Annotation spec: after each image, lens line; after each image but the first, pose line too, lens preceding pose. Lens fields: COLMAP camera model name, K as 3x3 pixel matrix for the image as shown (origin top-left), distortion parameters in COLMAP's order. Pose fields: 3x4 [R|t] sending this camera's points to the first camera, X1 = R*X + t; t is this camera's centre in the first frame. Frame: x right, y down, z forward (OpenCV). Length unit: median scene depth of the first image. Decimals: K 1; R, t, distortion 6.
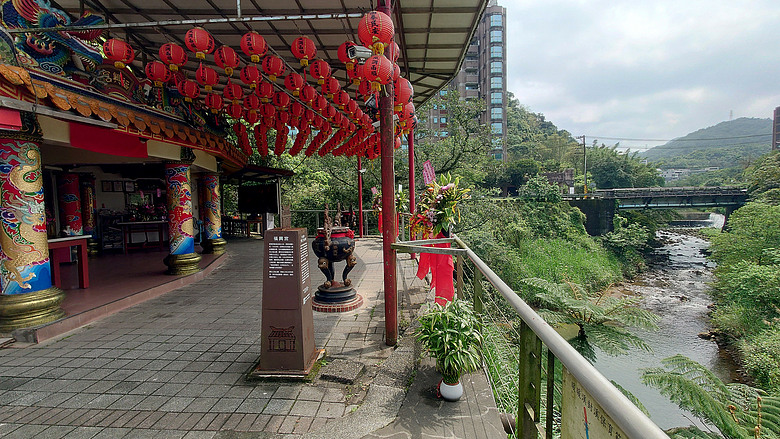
lens RADIAL K [[353.0, 0, 392.1], [0, 353.0, 220.8], [0, 0, 1]] dist [0.000276, -0.000144]
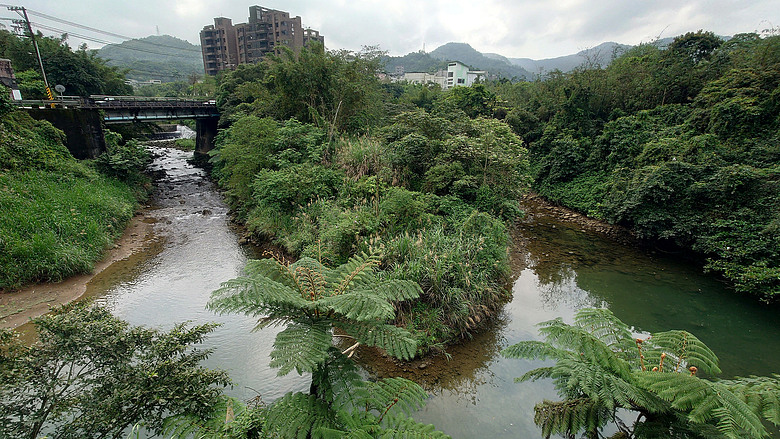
lens RADIAL K [[353.0, 0, 389.8], [0, 353.0, 220.8], [0, 0, 1]] dist [0.000276, -0.000144]
pose [[0.270123, -0.269930, 0.924214, 0.010286], [0.040381, 0.962229, 0.269231, -0.007201], [-0.961979, -0.035405, 0.270820, 0.143273]]
